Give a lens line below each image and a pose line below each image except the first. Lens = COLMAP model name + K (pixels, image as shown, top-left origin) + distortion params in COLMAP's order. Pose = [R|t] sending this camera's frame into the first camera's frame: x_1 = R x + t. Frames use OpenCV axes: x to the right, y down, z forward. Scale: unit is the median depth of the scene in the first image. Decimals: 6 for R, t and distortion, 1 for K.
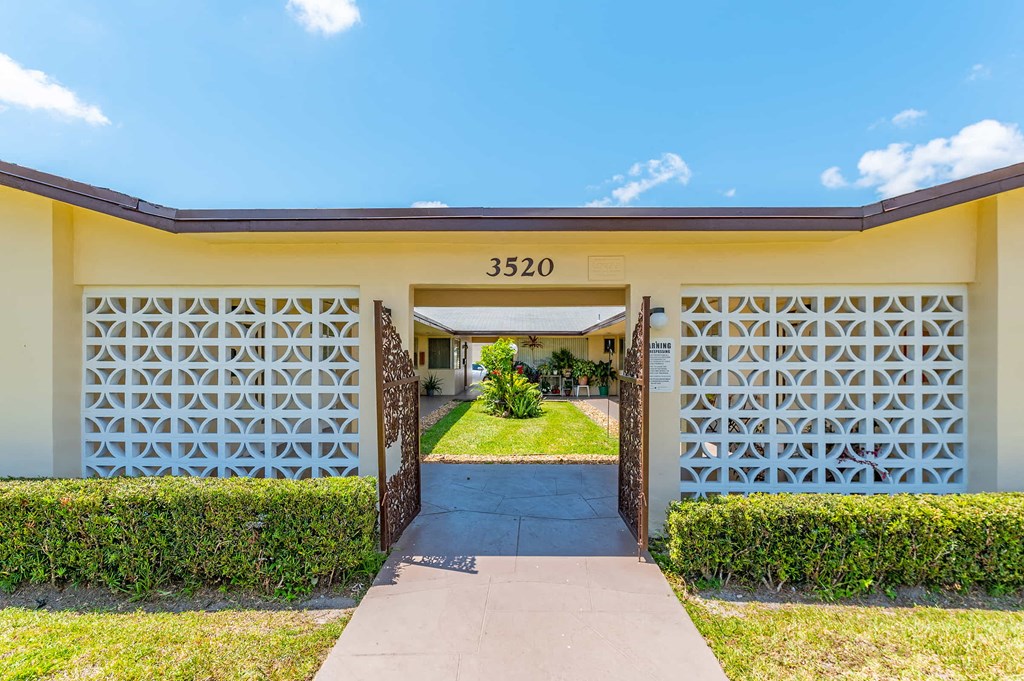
lens RADIAL K [[469.4, 0, 512.5], [0, 469.4, 353.1], [0, 0, 1]] dist [-0.000450, -0.000239]
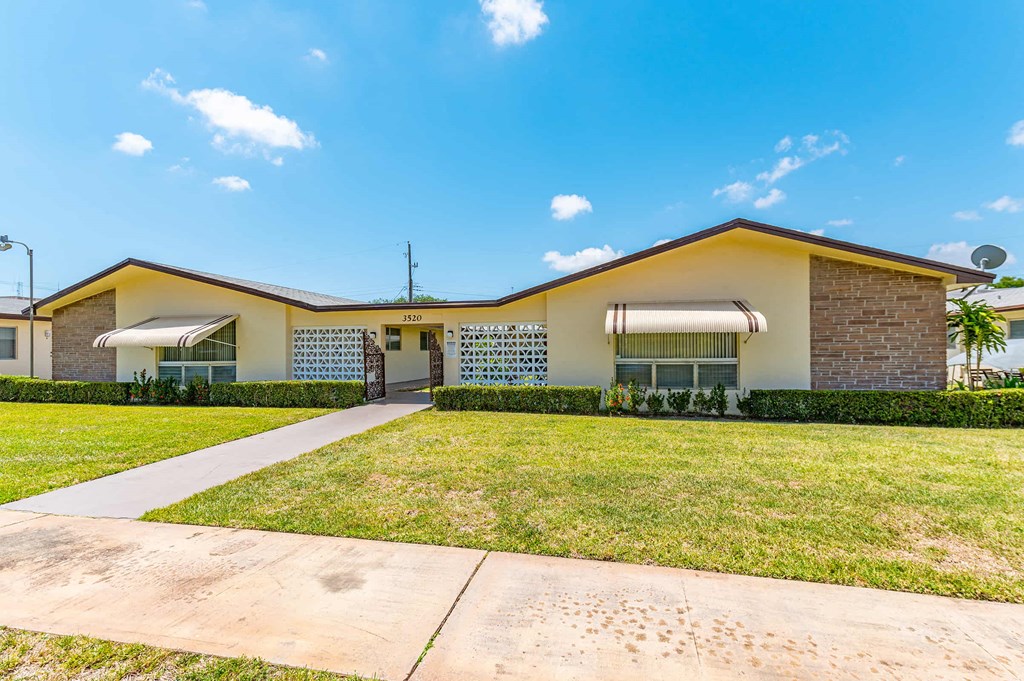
lens RADIAL K [[444.0, 0, 512.0], [0, 444.0, 340.5], [0, 0, 1]] dist [-0.000752, -0.000209]
pose [[0.969647, -0.012938, -0.244168, 1.321988], [0.009645, 0.999846, -0.014678, 0.014994], [0.244320, 0.011878, 0.969622, -1.629464]]
